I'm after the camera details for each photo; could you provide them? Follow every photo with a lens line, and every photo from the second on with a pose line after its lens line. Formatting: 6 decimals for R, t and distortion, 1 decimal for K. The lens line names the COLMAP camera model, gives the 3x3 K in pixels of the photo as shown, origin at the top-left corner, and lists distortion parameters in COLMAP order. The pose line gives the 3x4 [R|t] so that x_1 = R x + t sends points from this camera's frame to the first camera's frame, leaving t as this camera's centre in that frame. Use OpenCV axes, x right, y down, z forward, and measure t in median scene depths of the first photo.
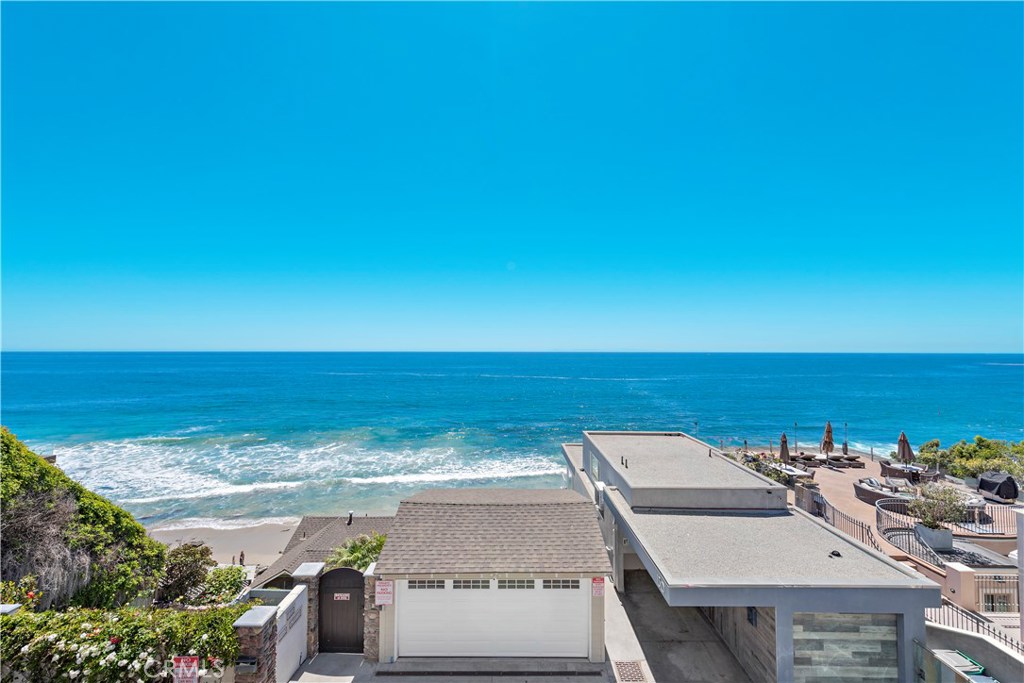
lens RADIAL K [[404.7, 0, 506.6], [0, 404.7, 343.5], [0, 0, 1]] dist [0.014810, -0.003340]
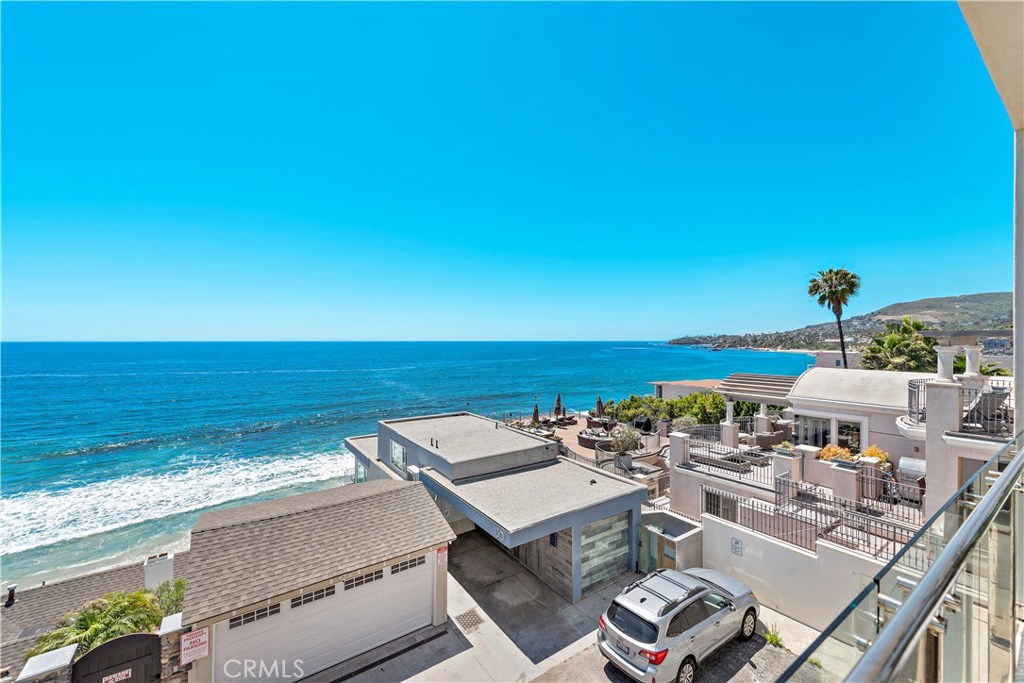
lens RADIAL K [[404.7, 0, 510.5], [0, 404.7, 342.0], [0, 0, 1]] dist [0.014810, -0.003340]
pose [[0.824919, -0.005897, 0.565220, -0.229274], [-0.006878, 0.999767, 0.020468, 0.000945], [-0.565209, -0.020772, 0.824686, 0.008367]]
